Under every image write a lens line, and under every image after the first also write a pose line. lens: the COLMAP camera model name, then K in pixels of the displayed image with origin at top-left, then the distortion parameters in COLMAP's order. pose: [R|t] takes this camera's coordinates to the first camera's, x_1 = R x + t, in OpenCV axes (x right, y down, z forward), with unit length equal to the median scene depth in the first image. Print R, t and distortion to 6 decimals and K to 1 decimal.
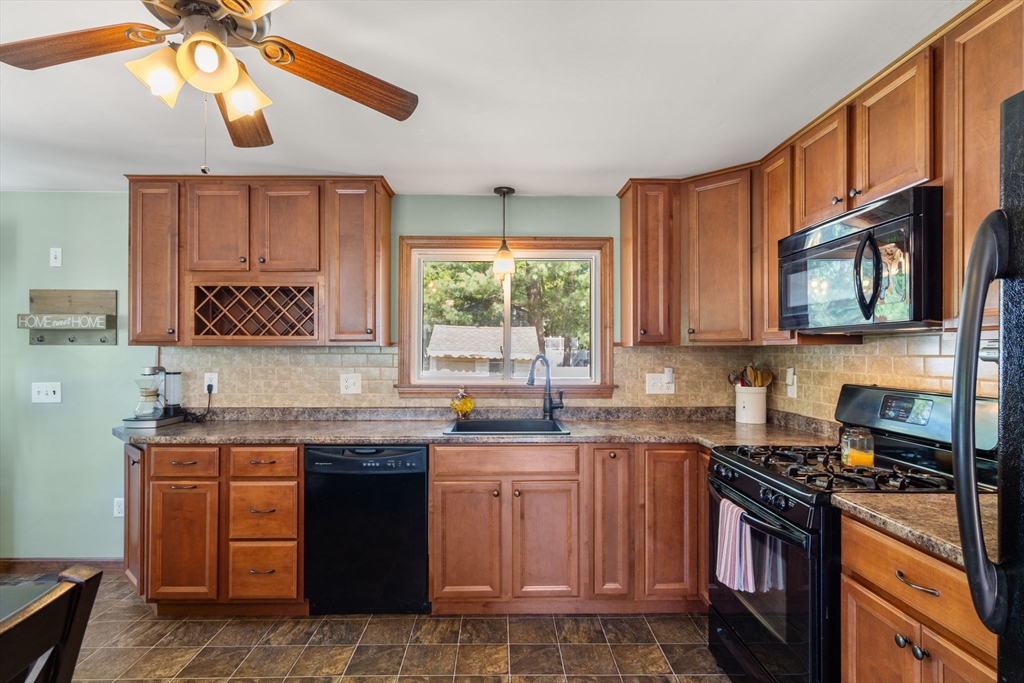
lens RADIAL K [[527.9, 0, 509.8], [0, 527.9, 347.4], [0, 0, 1]] dist [-0.005813, 0.003610]
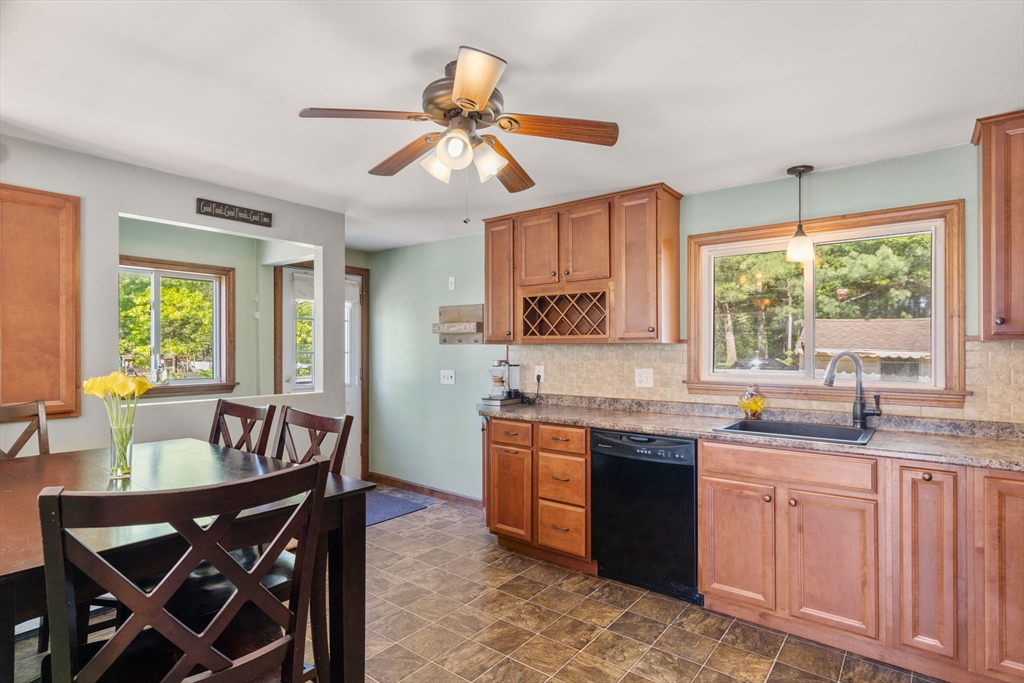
lens RADIAL K [[527.9, 0, 507.4], [0, 527.9, 348.3], [0, 0, 1]] dist [-0.005813, 0.003610]
pose [[0.770009, -0.002495, -0.638029, 0.193390], [0.006035, 0.999976, 0.003373, 0.002488], [0.638005, -0.006447, 0.770005, -0.016642]]
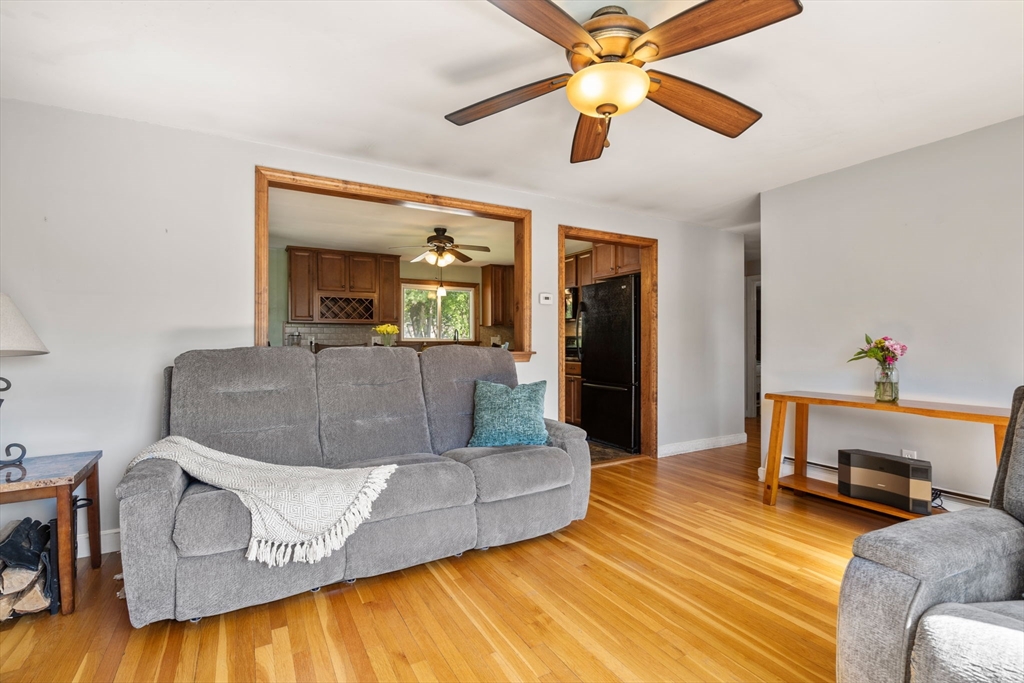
lens RADIAL K [[470.5, 0, 515.2], [0, 470.5, 342.2], [0, 0, 1]] dist [-0.003088, 0.001399]
pose [[0.874435, -0.003409, 0.485131, -0.845912], [0.001595, 0.999990, 0.004152, 0.073616], [-0.485140, -0.002857, 0.874432, -1.193260]]
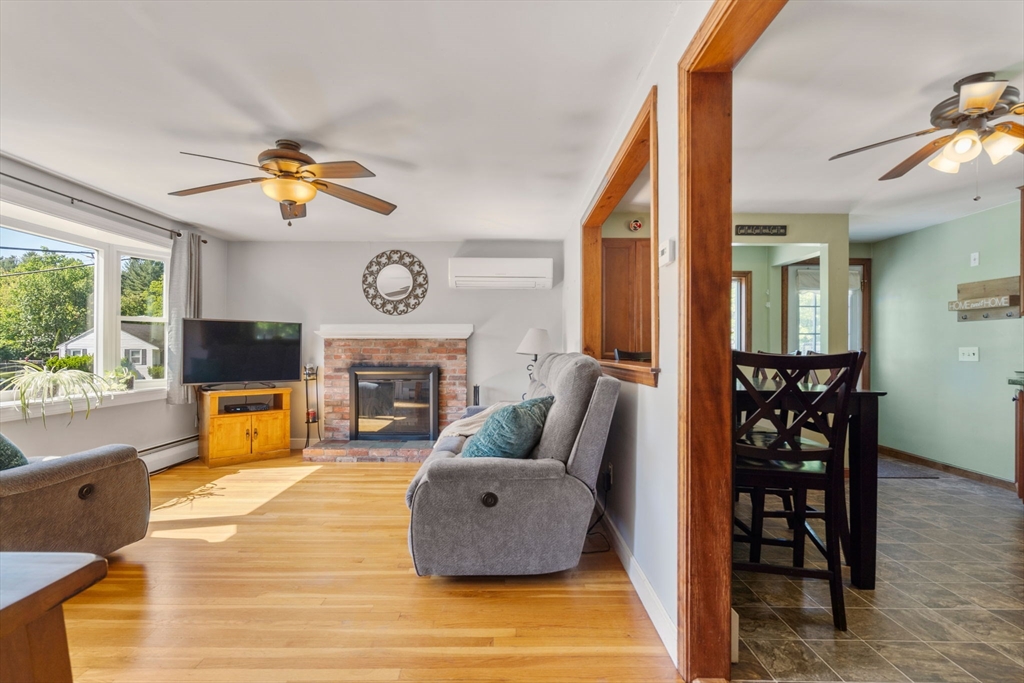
lens RADIAL K [[470.5, 0, 504.4], [0, 470.5, 350.6], [0, 0, 1]] dist [-0.003088, 0.001399]
pose [[-0.029254, -0.000807, -0.999572, 0.489852], [0.001418, 0.999999, -0.000849, 0.082407], [0.999571, -0.001442, -0.029253, -0.258634]]
